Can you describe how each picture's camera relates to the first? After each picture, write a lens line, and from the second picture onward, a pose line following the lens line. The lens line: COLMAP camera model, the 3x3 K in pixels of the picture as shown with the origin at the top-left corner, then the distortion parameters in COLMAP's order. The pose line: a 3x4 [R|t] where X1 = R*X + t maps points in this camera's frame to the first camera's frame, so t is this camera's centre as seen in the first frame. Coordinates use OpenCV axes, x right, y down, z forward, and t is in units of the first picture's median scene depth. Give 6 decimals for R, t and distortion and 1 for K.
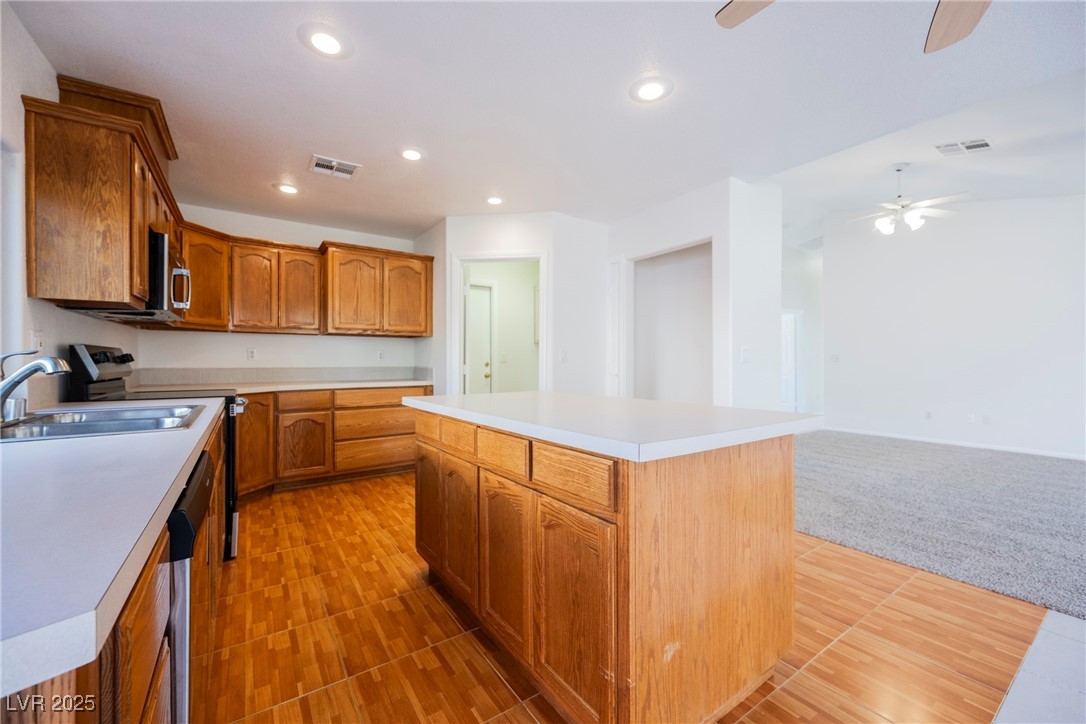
lens RADIAL K [[435.3, 0, 555.9], [0, 435.3, 363.4], [0, 0, 1]] dist [-0.000061, -0.000069]
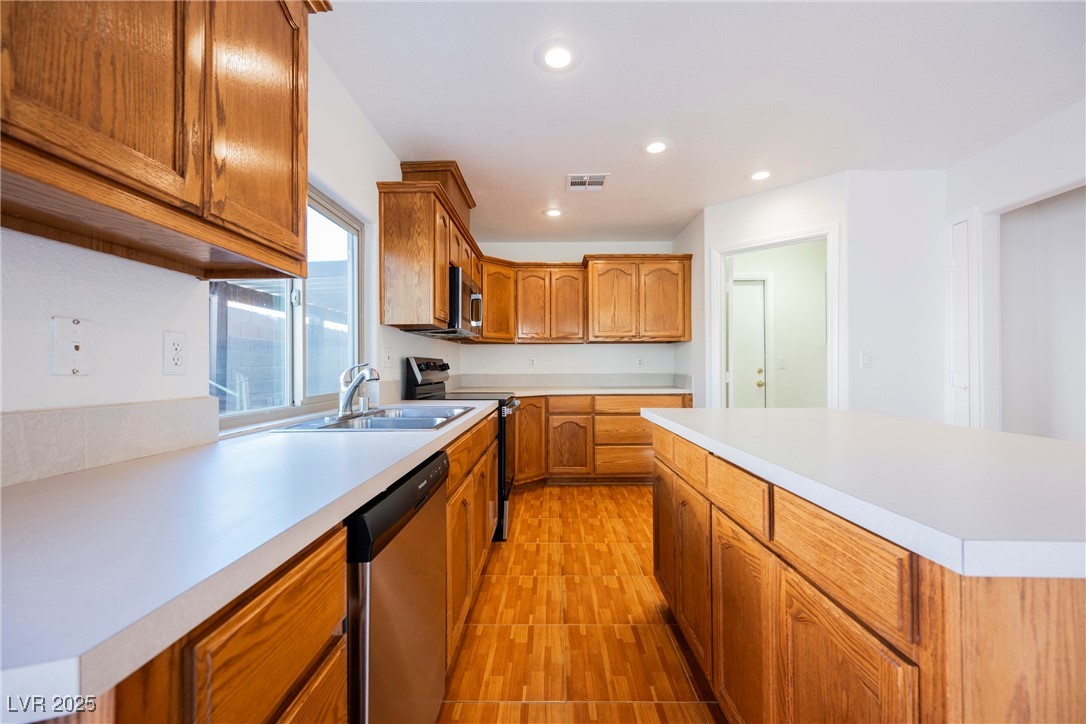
lens RADIAL K [[435.3, 0, 555.9], [0, 435.3, 363.4], [0, 0, 1]] dist [-0.000061, -0.000069]
pose [[0.804652, -0.006409, -0.593713, 0.057556], [0.000574, 0.999950, -0.010017, -0.009260], [0.593747, 0.007719, 0.804615, 0.155379]]
